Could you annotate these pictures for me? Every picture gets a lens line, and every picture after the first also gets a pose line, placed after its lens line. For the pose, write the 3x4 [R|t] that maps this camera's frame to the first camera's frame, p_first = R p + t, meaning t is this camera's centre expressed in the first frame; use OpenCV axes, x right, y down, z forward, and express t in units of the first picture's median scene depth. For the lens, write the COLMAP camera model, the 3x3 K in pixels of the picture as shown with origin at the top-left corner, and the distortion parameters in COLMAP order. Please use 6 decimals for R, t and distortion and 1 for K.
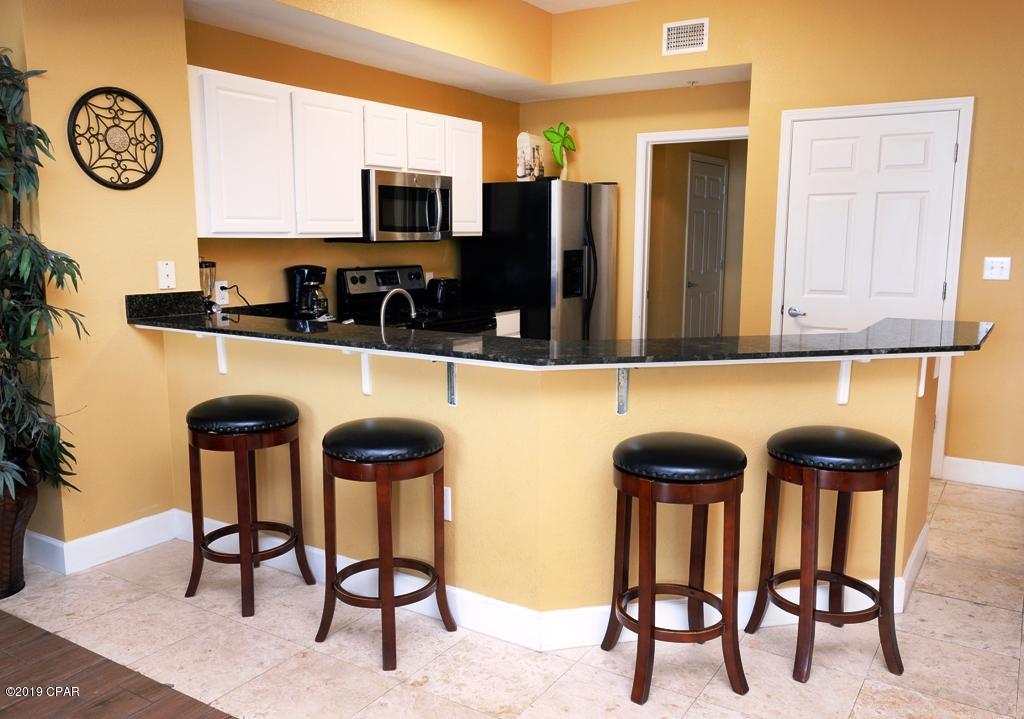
lens RADIAL K [[821.2, 0, 511.6], [0, 821.2, 359.9], [0, 0, 1]] dist [0.009175, 0.003085]
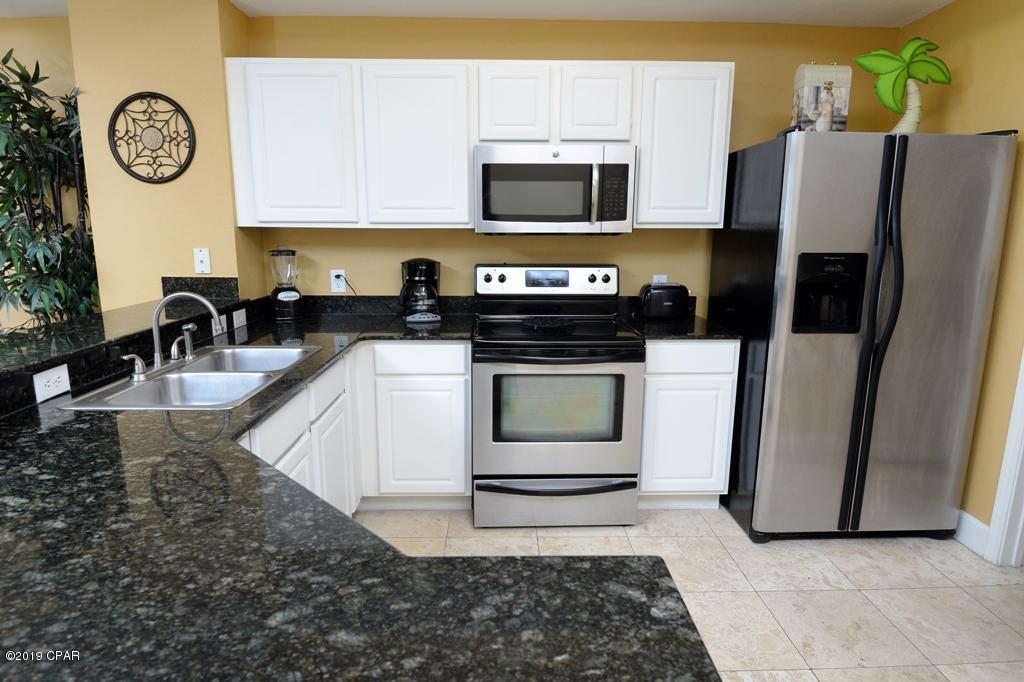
lens RADIAL K [[579.0, 0, 510.8], [0, 579.0, 338.6], [0, 0, 1]] dist [-0.017510, -0.000565]
pose [[0.549690, 0.157421, -0.820402, 0.476538], [-0.133278, 0.986031, 0.099903, -0.140398], [0.824668, 0.054426, 0.562992, 0.970225]]
